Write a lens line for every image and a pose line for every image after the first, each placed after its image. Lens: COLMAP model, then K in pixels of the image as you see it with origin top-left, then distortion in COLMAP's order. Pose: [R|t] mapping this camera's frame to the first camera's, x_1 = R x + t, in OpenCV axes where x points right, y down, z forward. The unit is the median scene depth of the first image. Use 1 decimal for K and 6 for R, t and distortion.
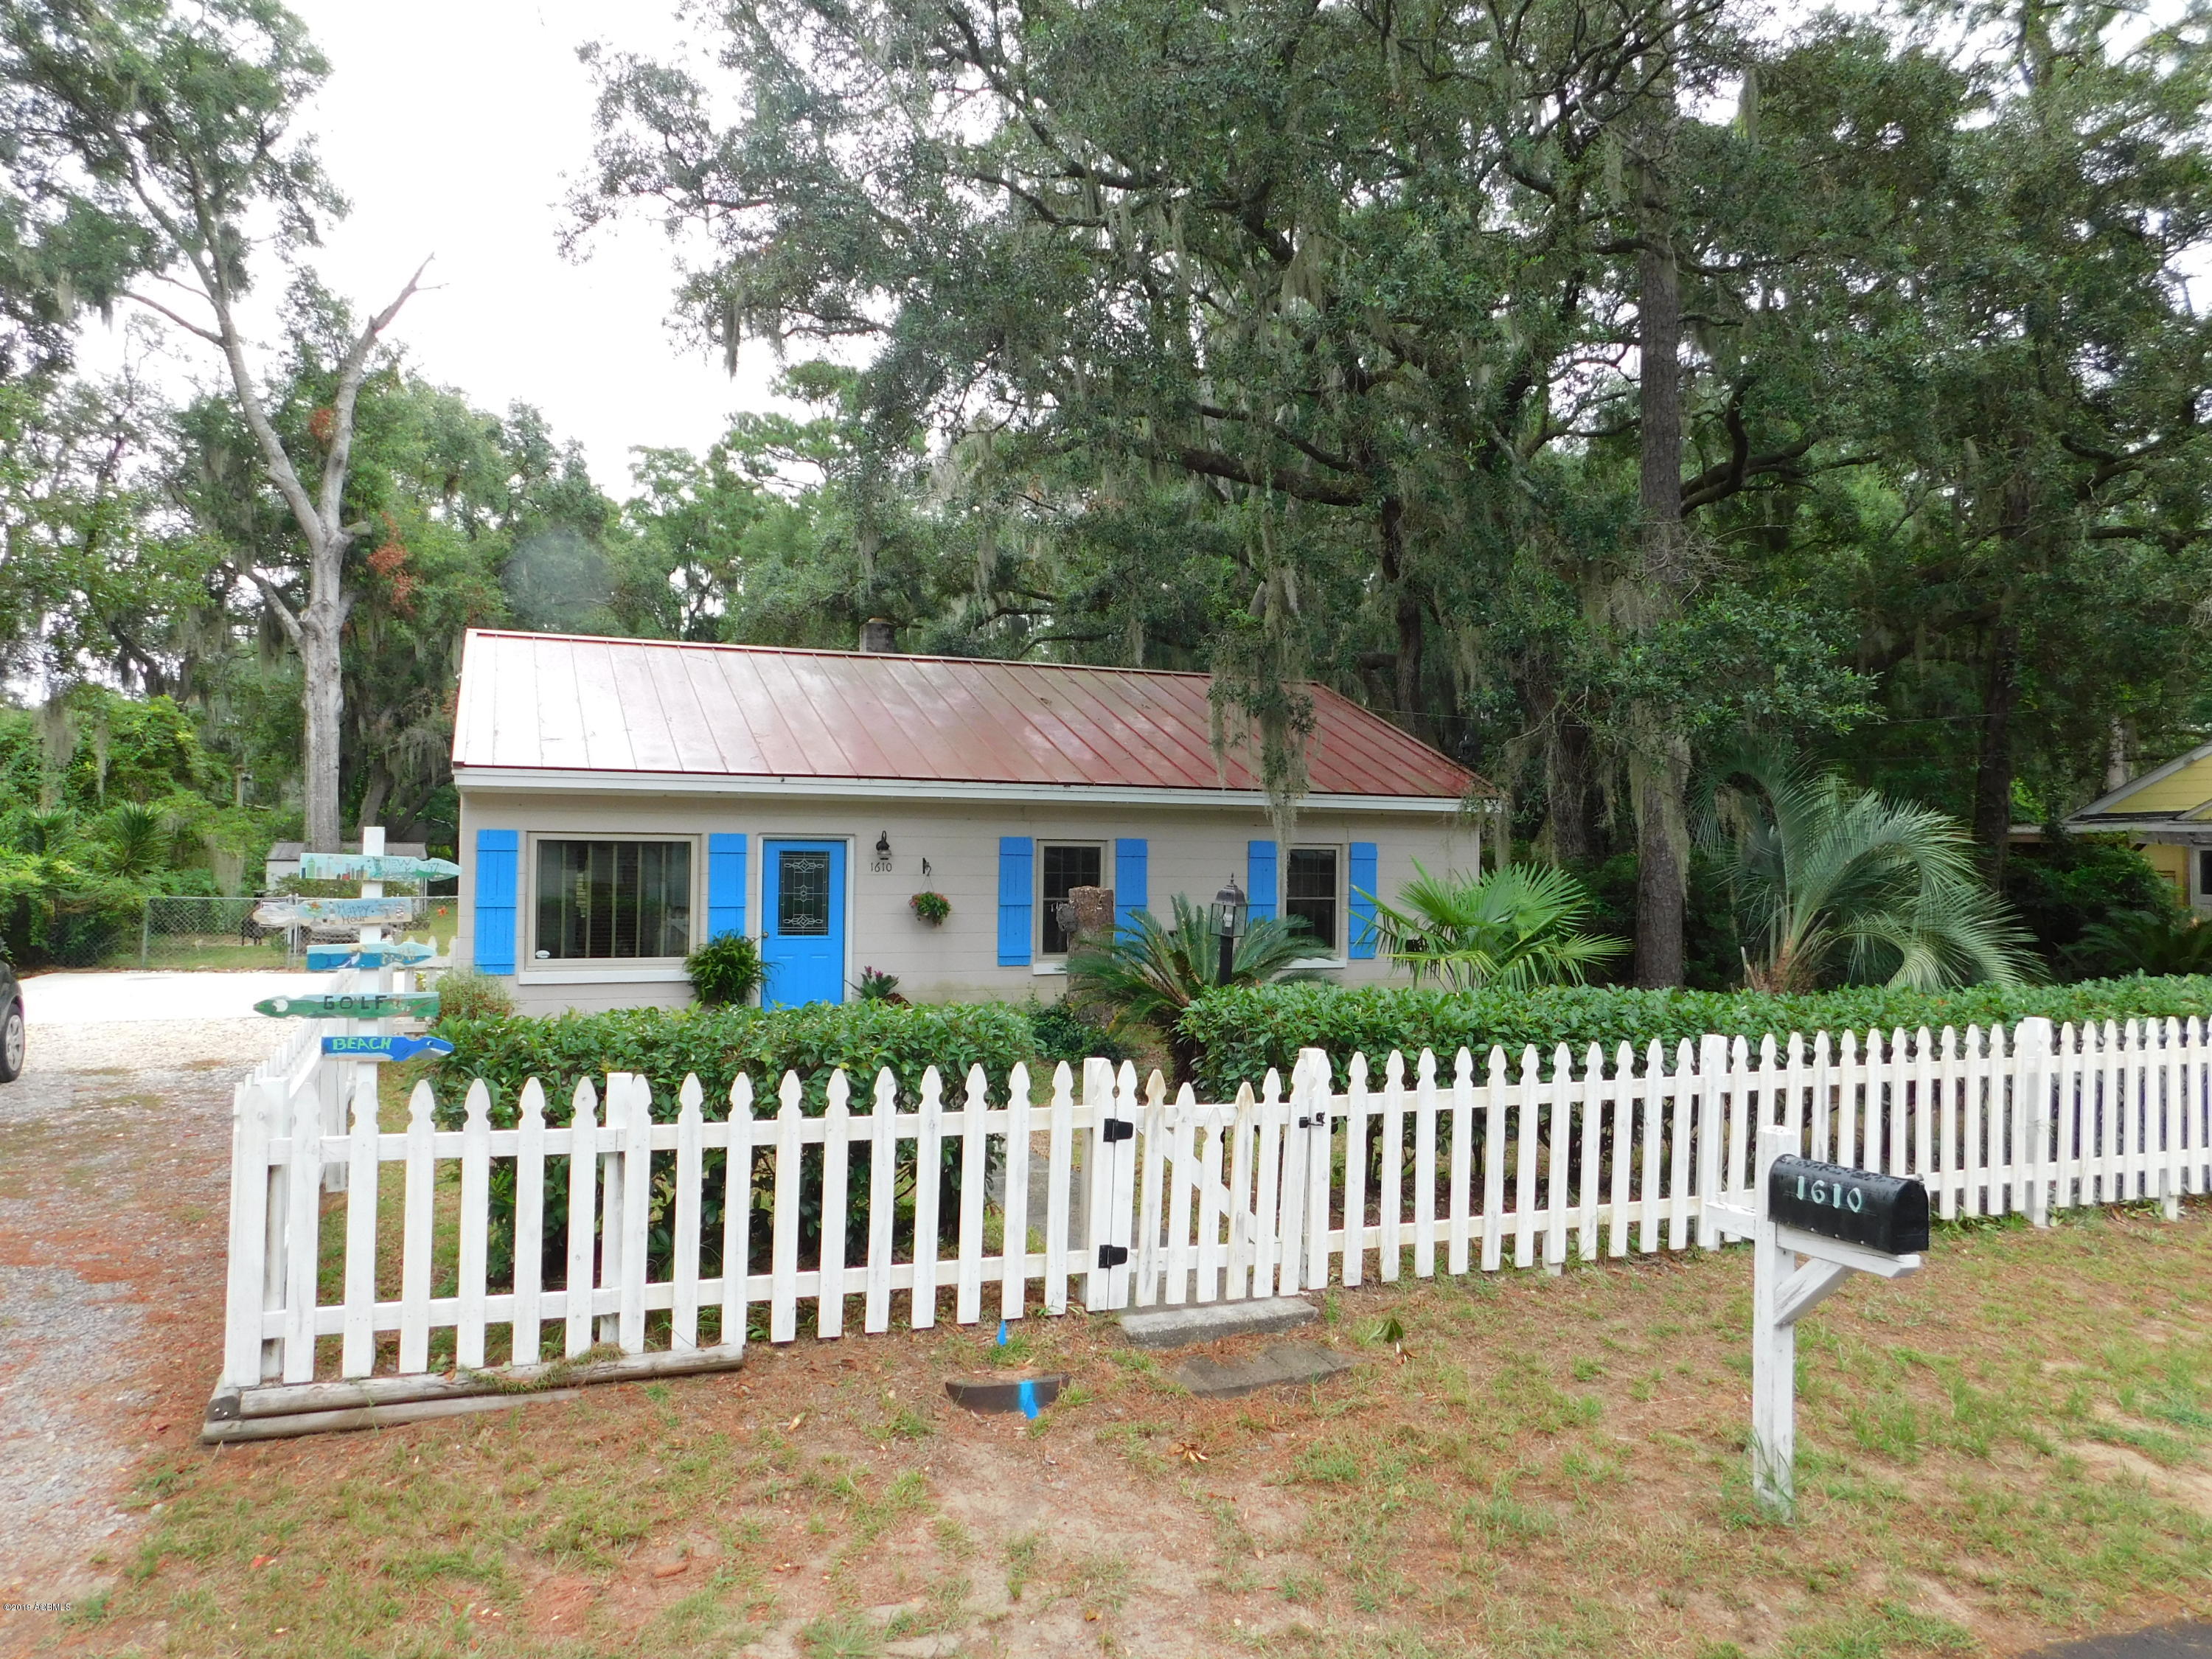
lens RADIAL K [[1452.5, 0, 1106.0], [0, 1452.5, 829.5], [0, 0, 1]] dist [-0.078186, 0.054592]
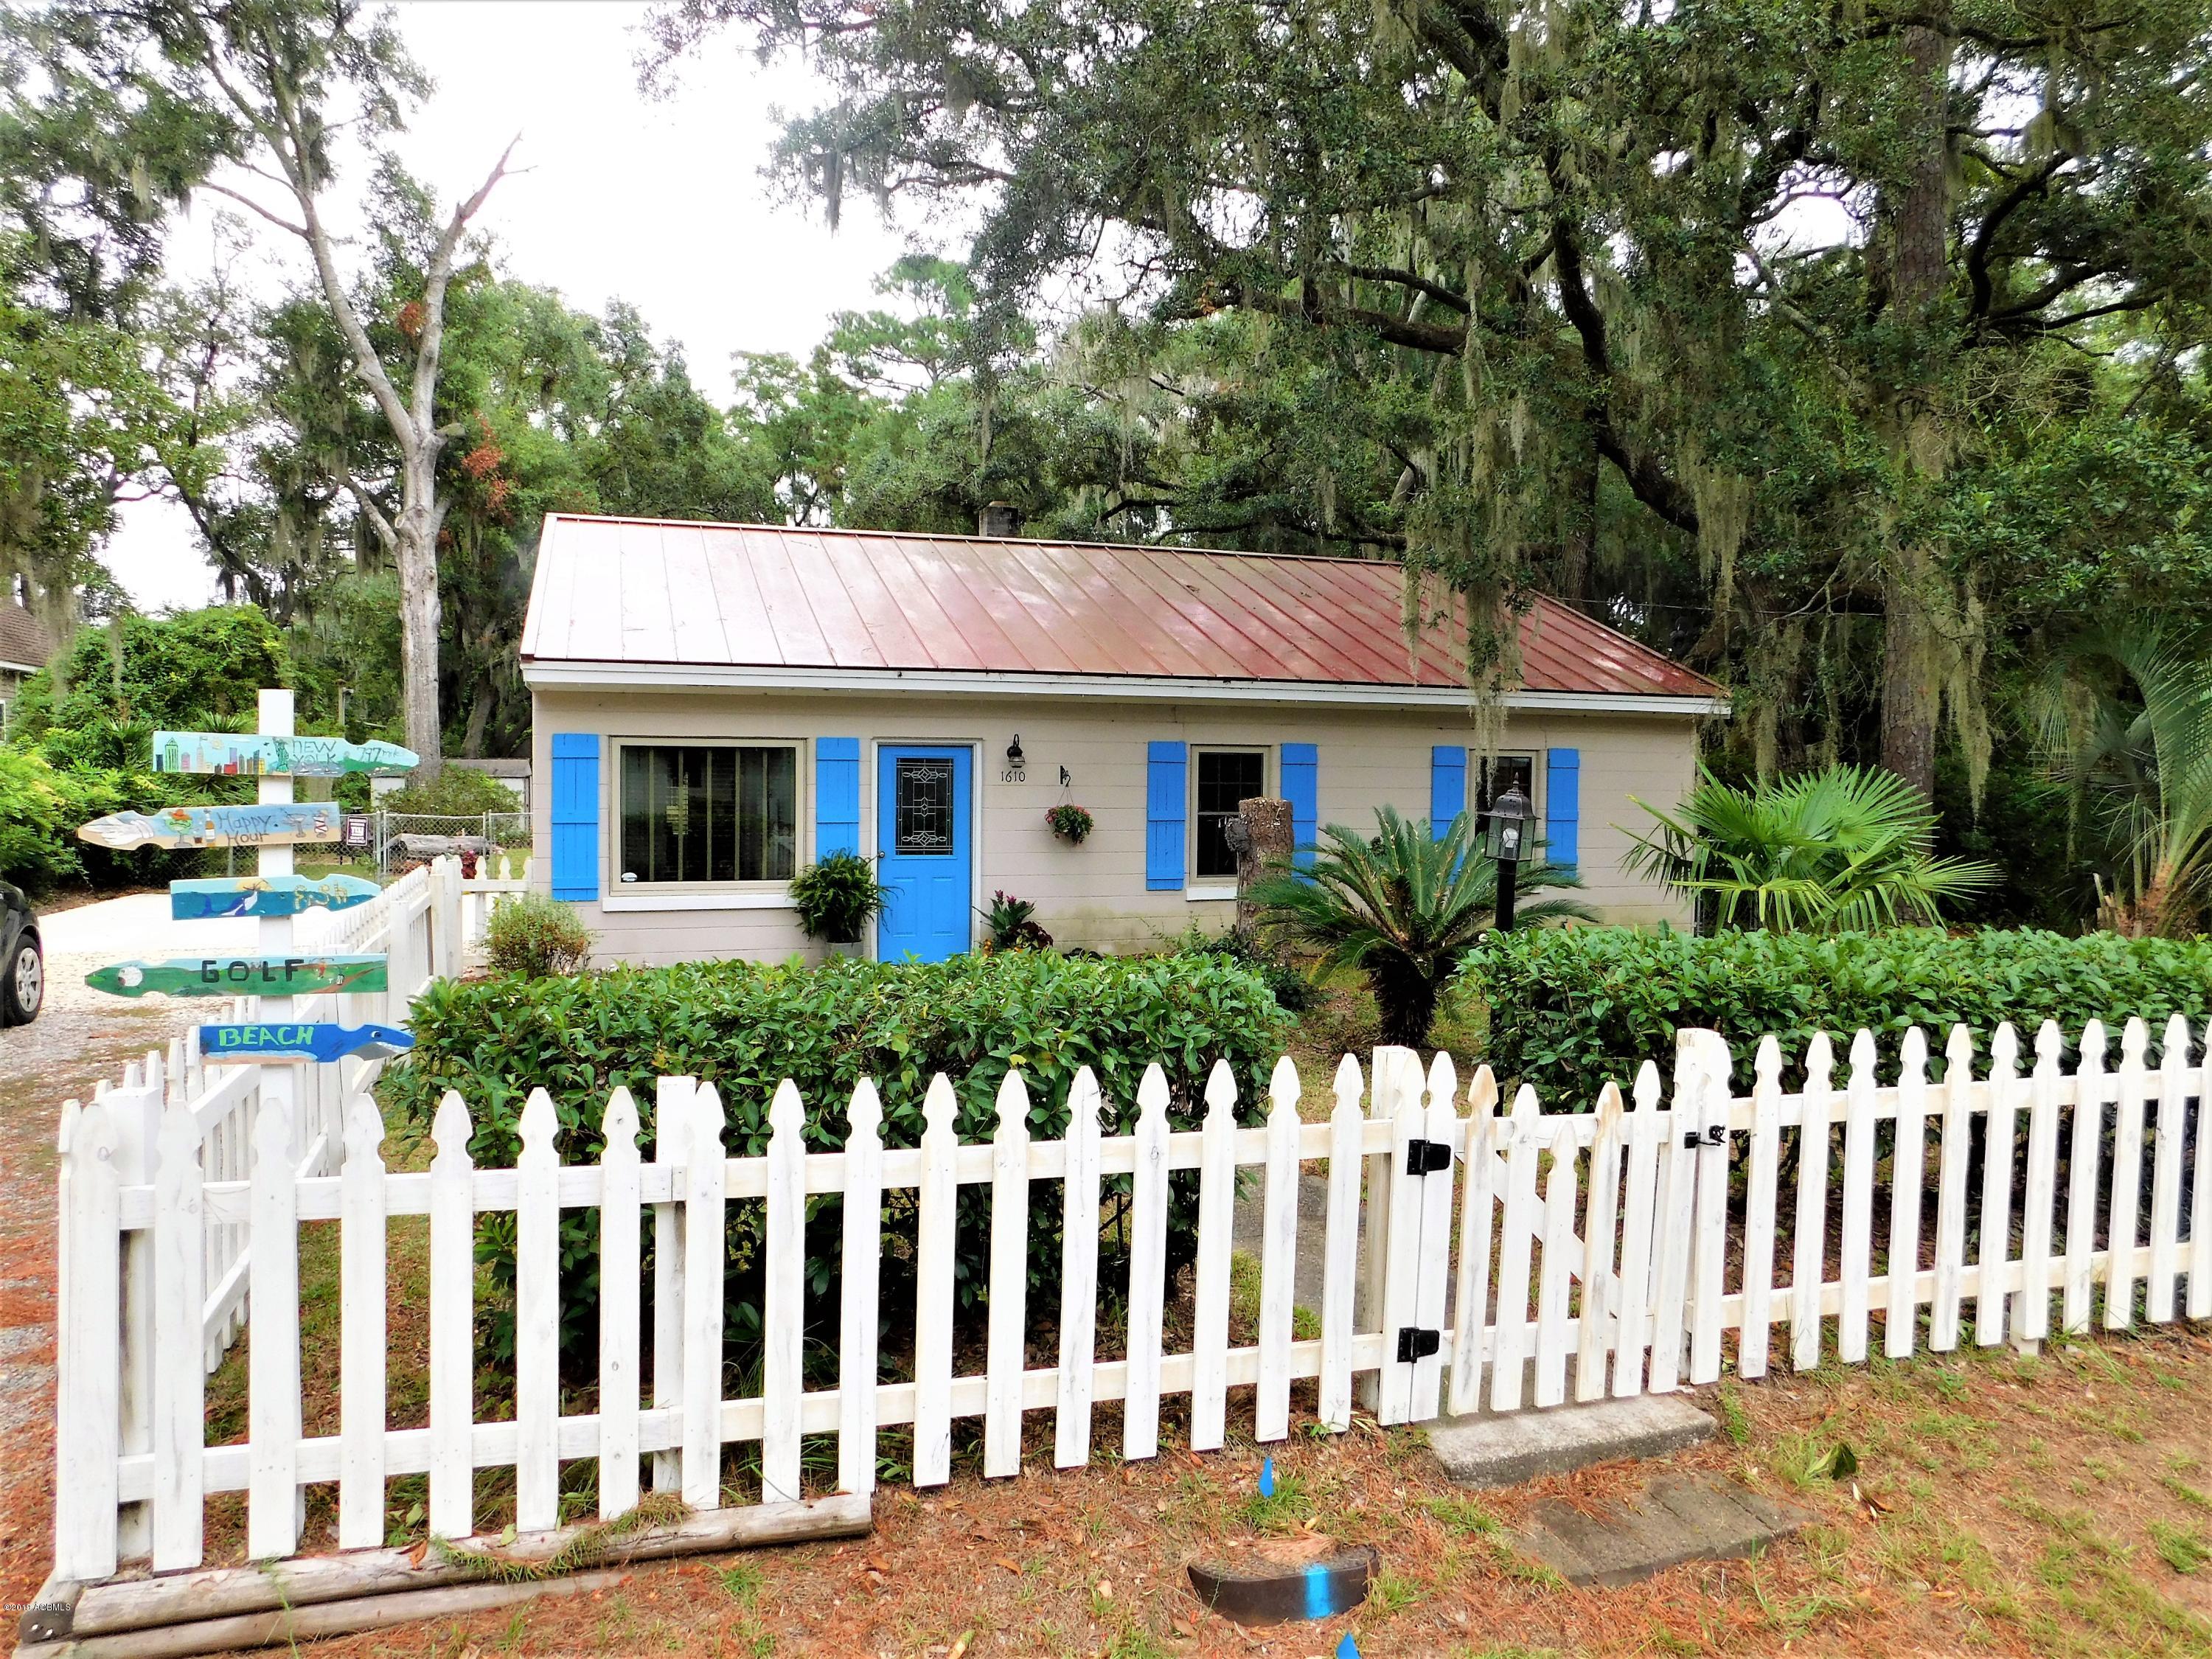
lens RADIAL K [[1466.1, 0, 1103.3], [0, 1466.1, 829.8], [0, 0, 1]] dist [-0.071619, 0.057391]
pose [[0.997114, 0.001119, -0.075906, -0.038064], [0.003229, 0.998361, 0.057145, 0.008802], [0.075846, -0.057226, 0.995476, 0.143466]]
